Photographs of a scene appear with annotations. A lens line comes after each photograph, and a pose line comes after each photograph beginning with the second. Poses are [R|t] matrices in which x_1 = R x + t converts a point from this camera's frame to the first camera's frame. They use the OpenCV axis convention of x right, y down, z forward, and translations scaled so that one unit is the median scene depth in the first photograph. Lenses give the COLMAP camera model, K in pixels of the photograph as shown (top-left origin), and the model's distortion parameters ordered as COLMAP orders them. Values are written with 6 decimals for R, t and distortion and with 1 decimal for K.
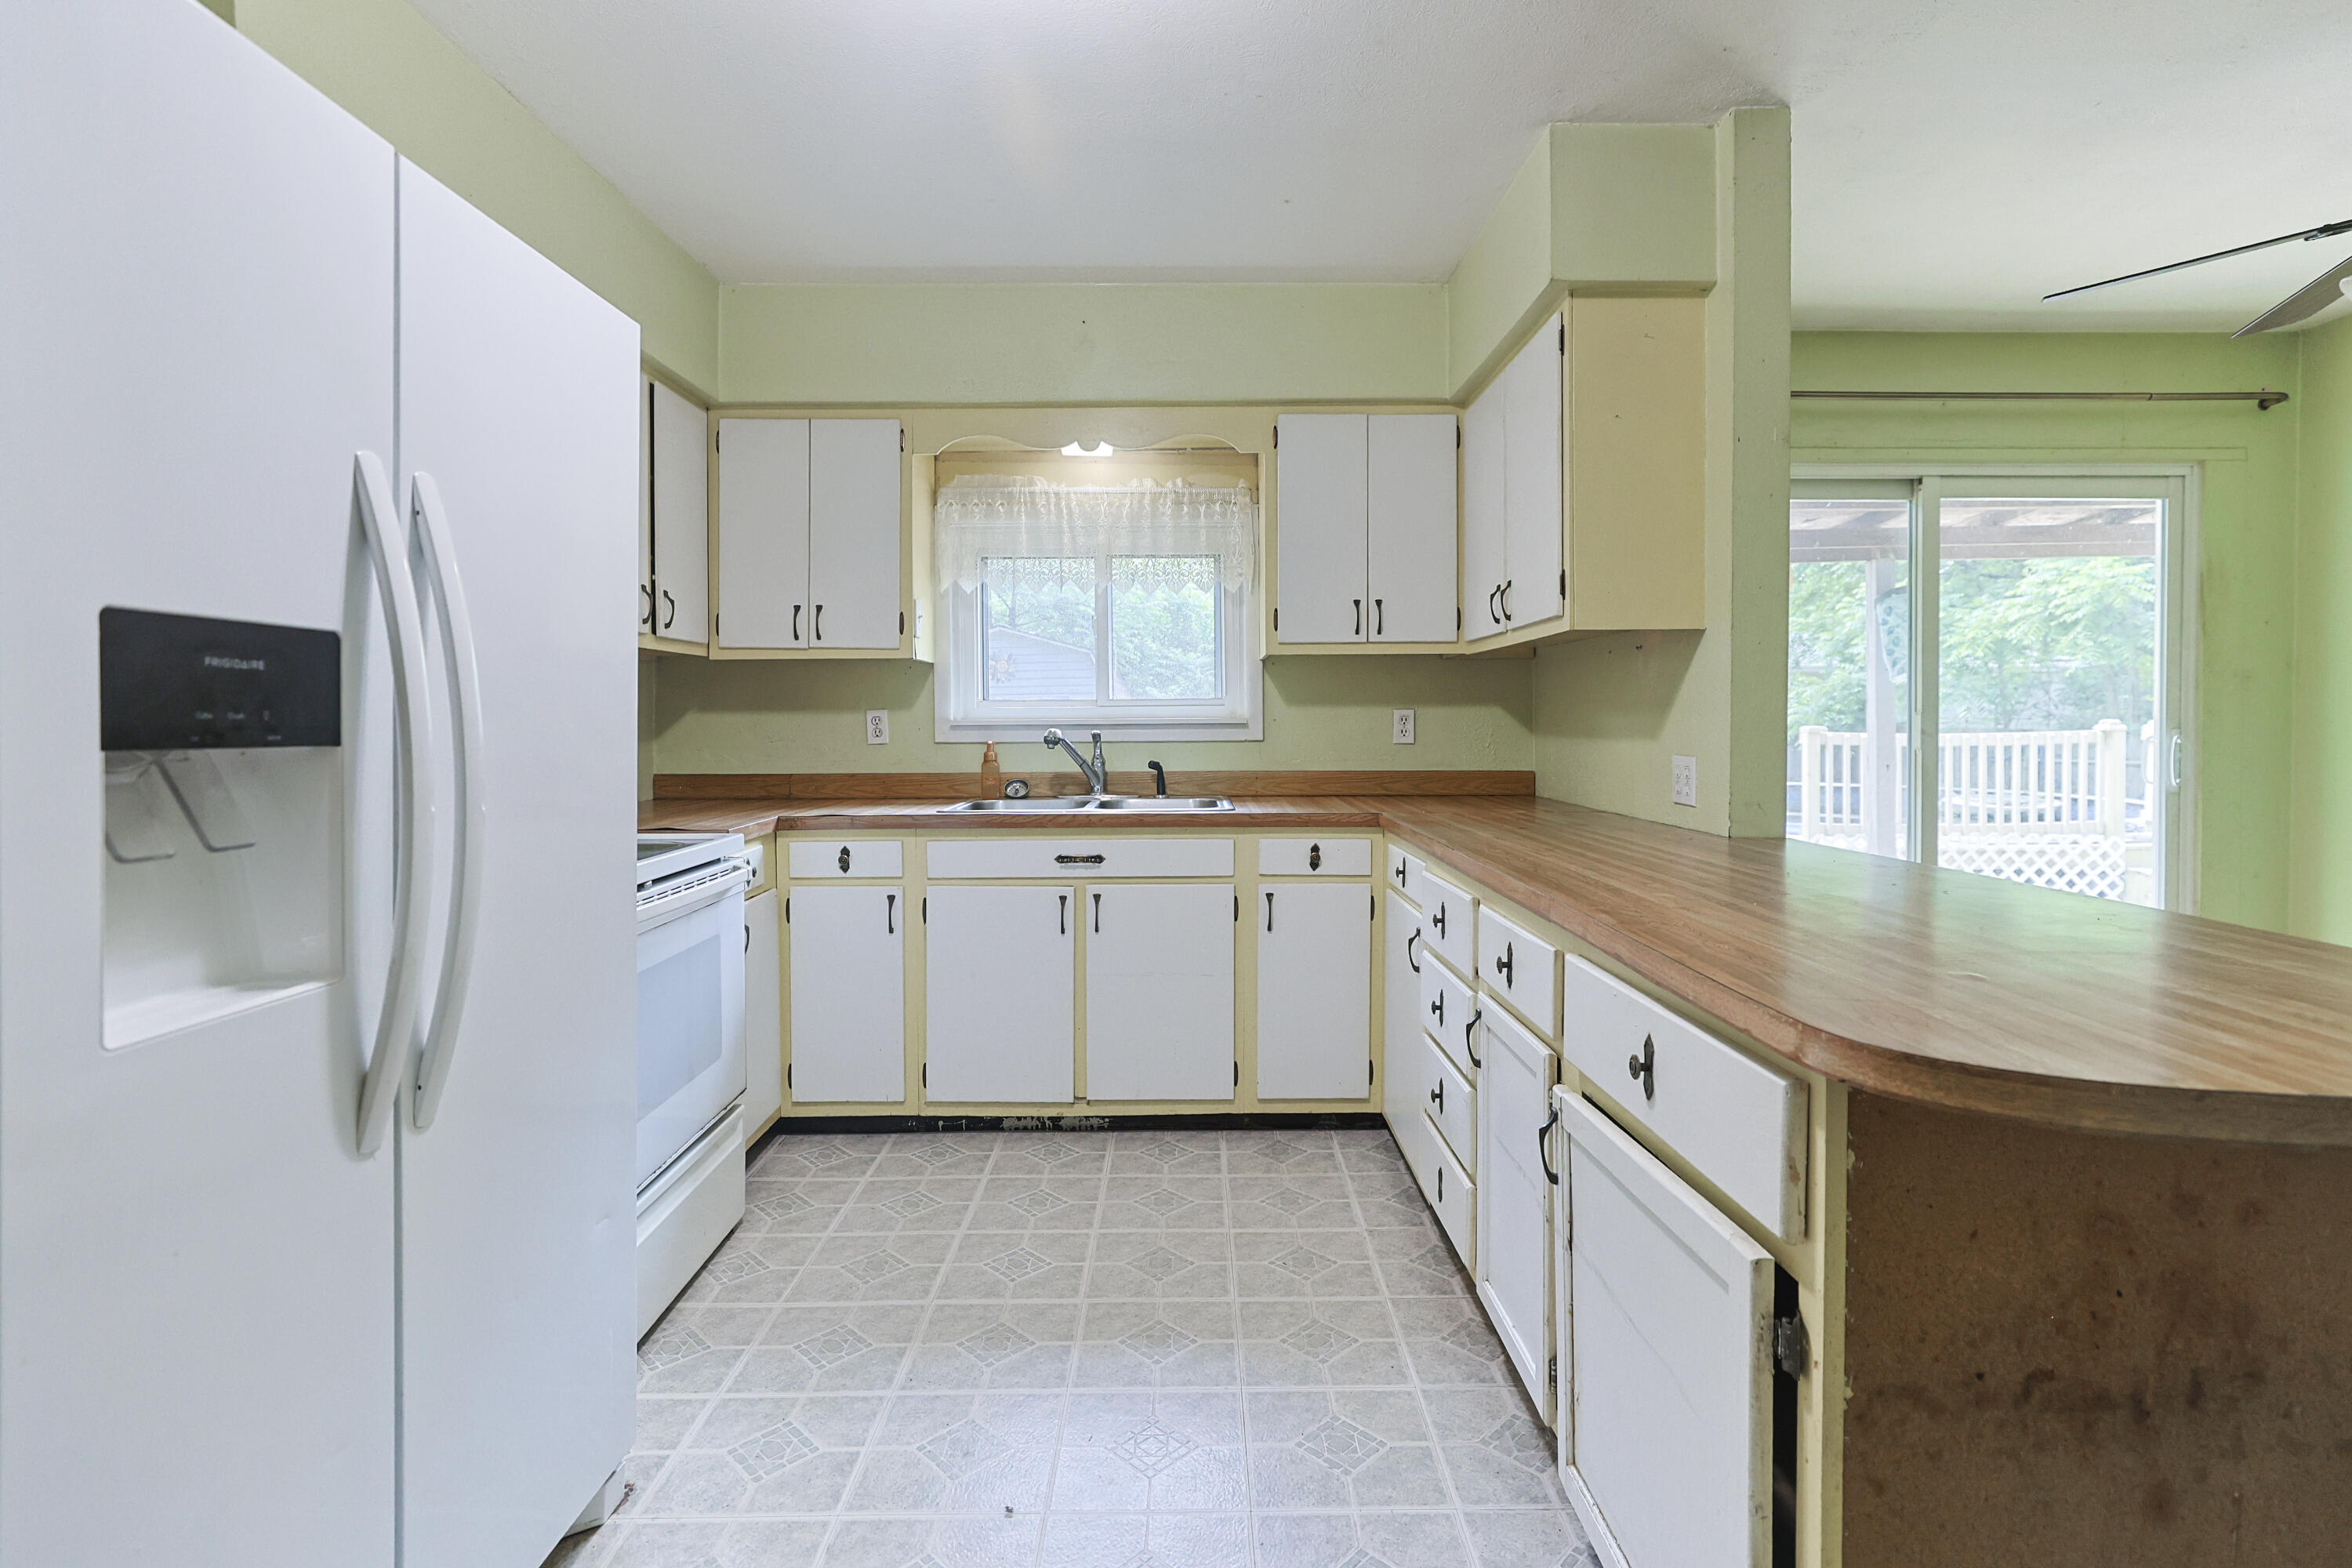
lens RADIAL K [[1142.1, 0, 1200.2], [0, 1142.1, 741.2], [0, 0, 1]] dist [-0.020569, 0.013386]
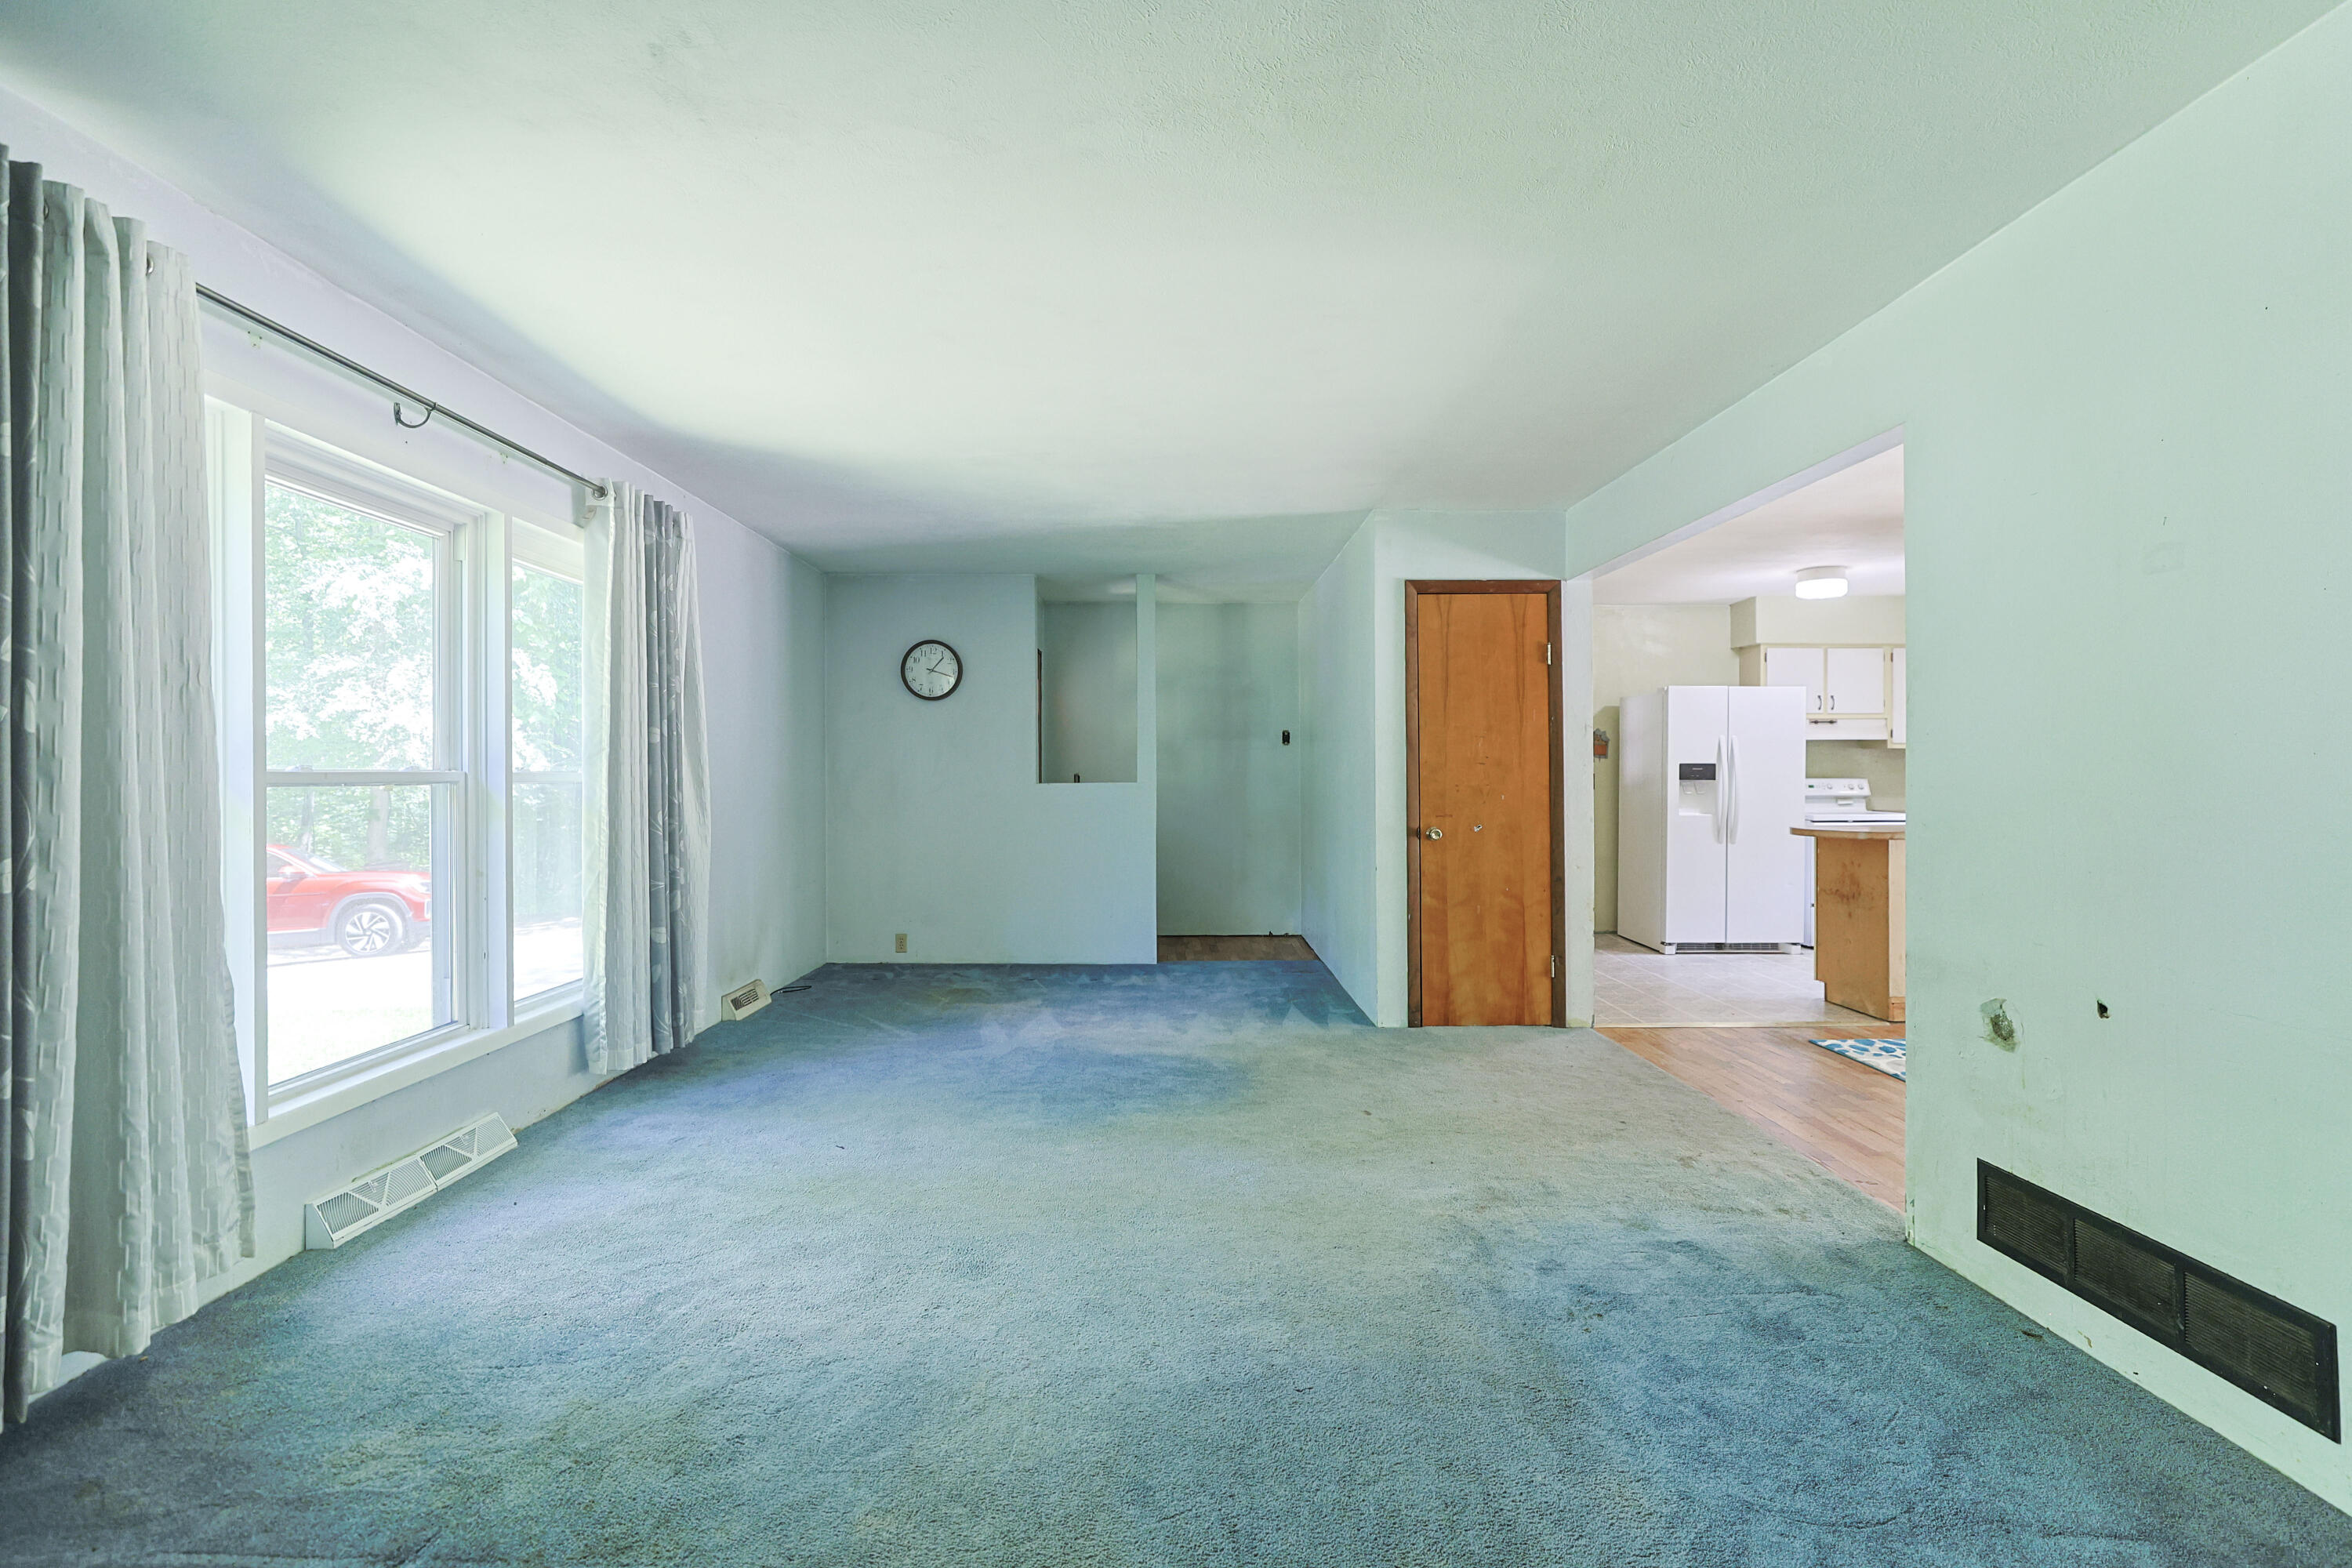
lens RADIAL K [[1142.1, 0, 1178.3], [0, 1142.1, 769.9], [0, 0, 1]] dist [-0.020569, 0.013386]
pose [[0.007953, 0.003334, -0.999963, 1.939705], [-0.016488, 0.999859, 0.003202, -0.008347], [0.999832, 0.016462, 0.008007, -0.728112]]
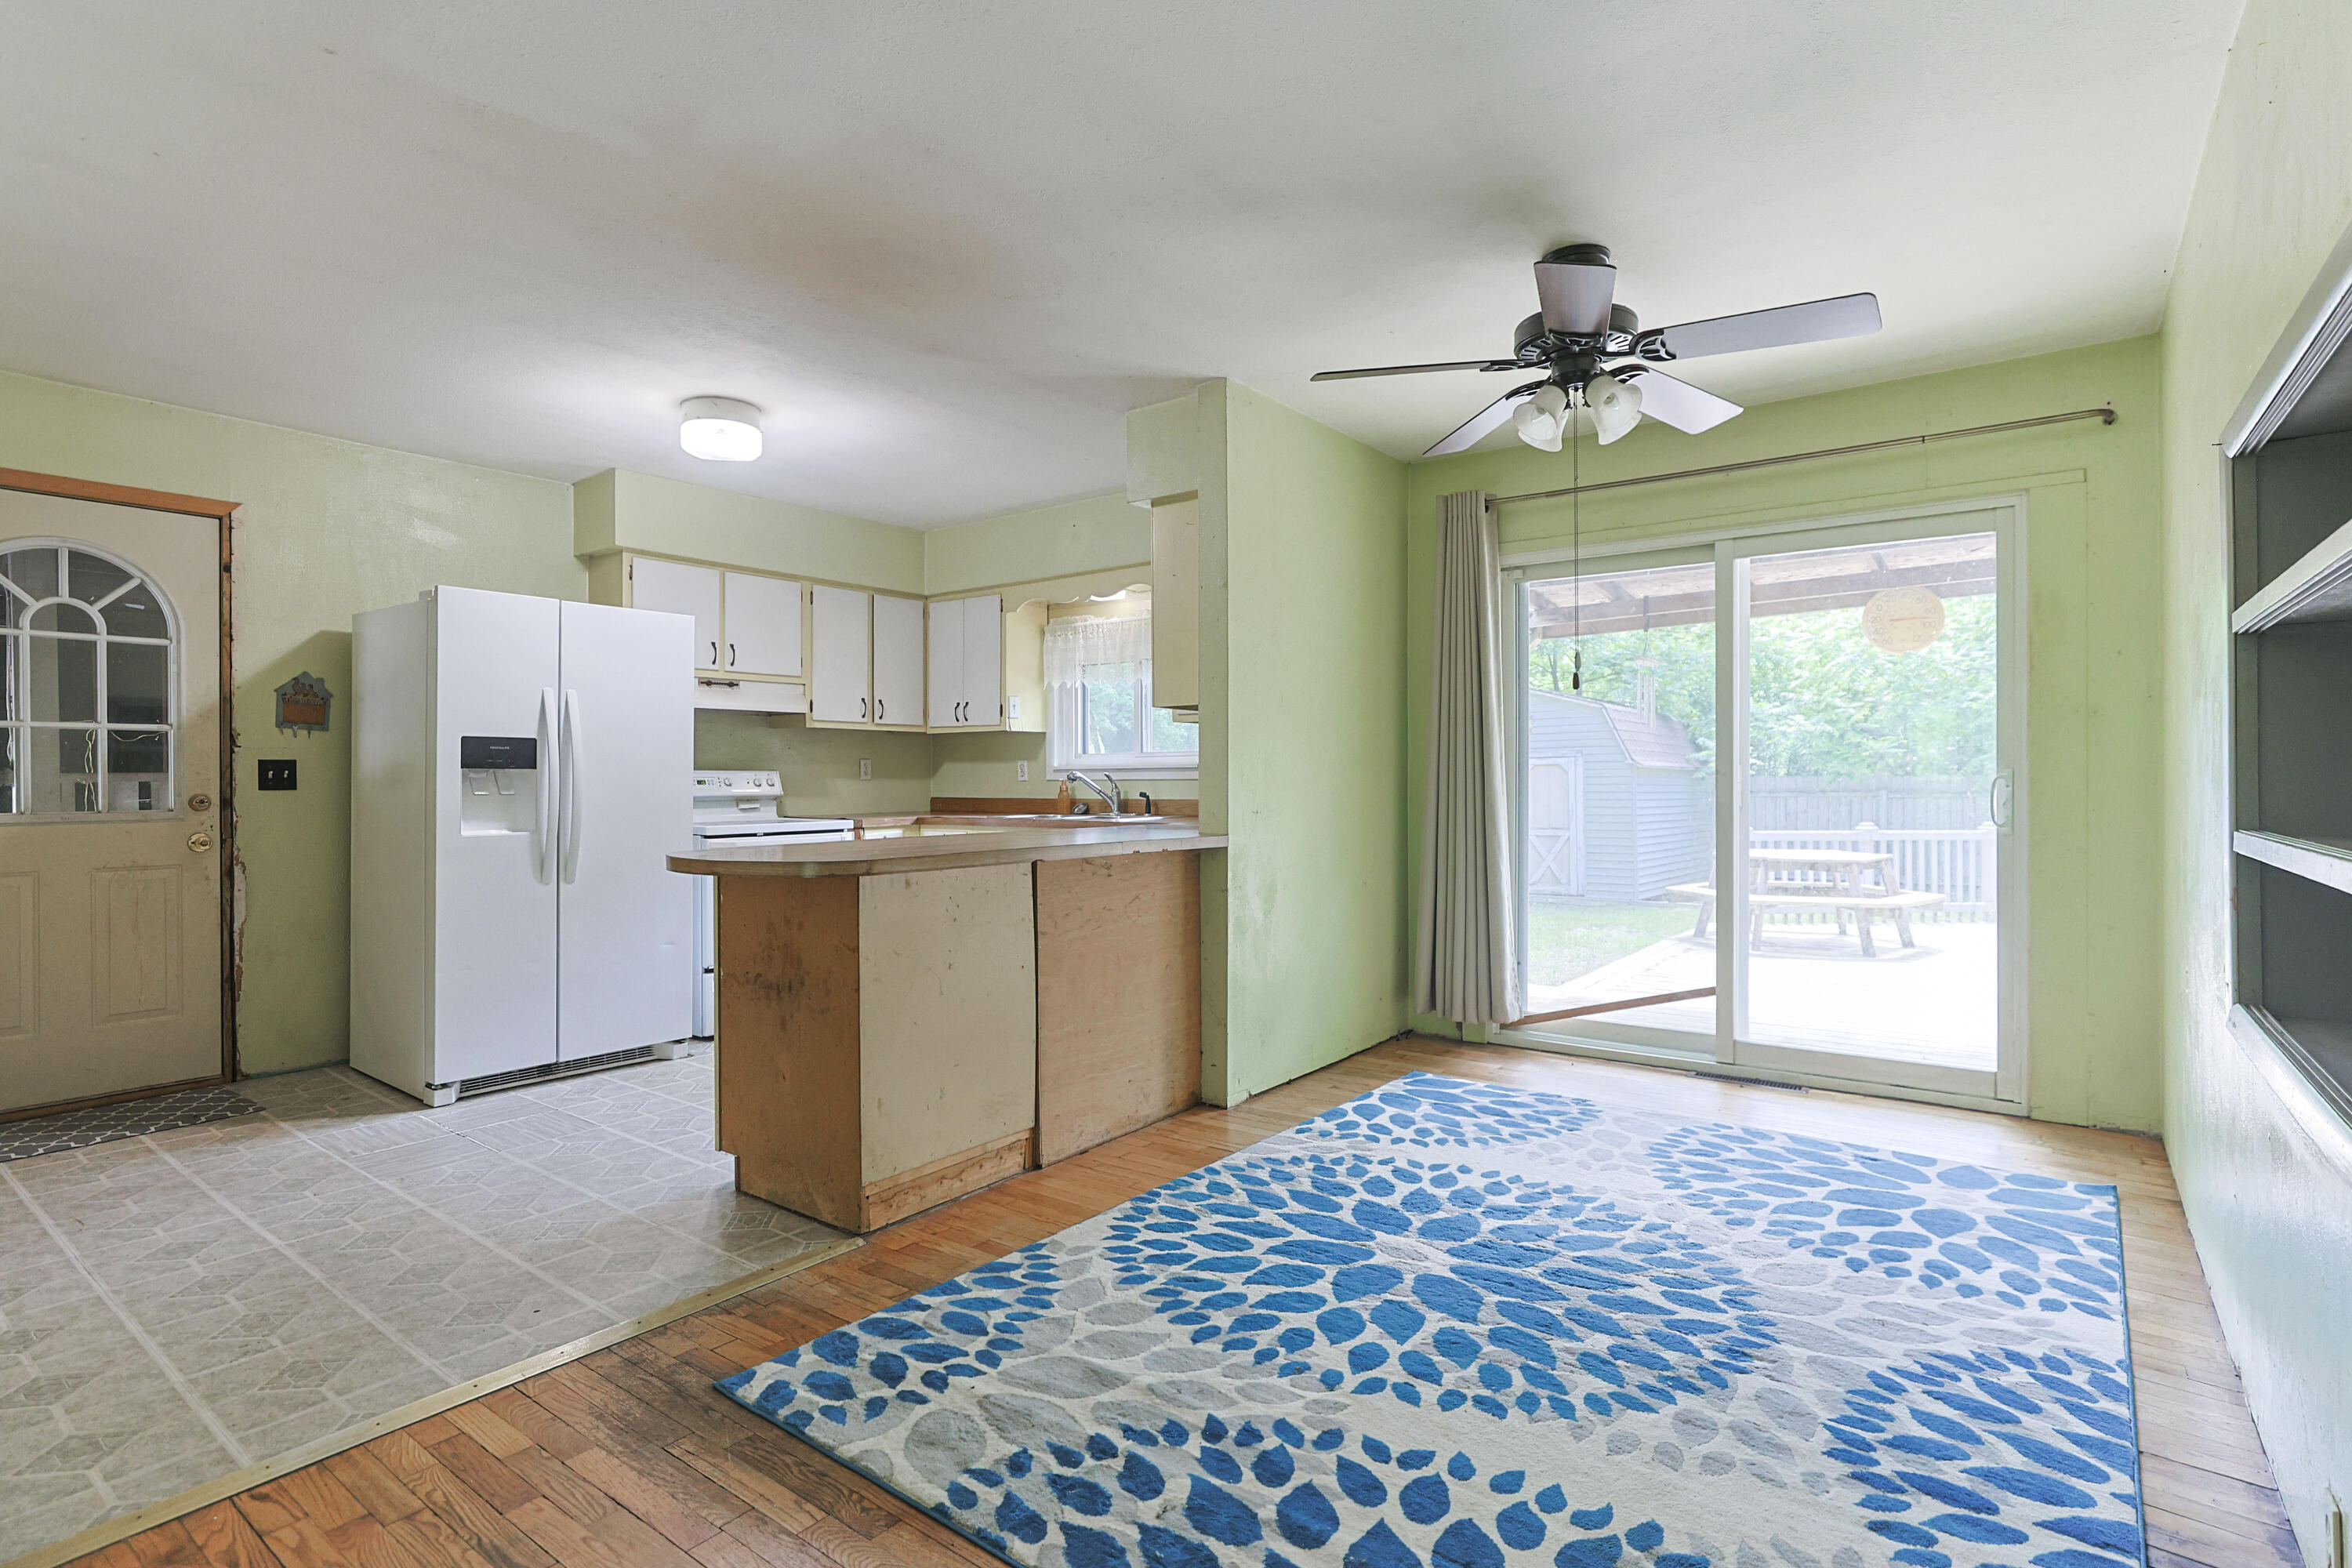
lens RADIAL K [[1142.1, 0, 1192.1], [0, 1142.1, 773.4], [0, 0, 1]] dist [-0.020569, 0.013386]
pose [[0.801816, -0.002851, -0.597564, 1.015189], [-0.009866, 0.999789, -0.018009, 0.020458], [0.597489, 0.020336, 0.801619, -0.217151]]
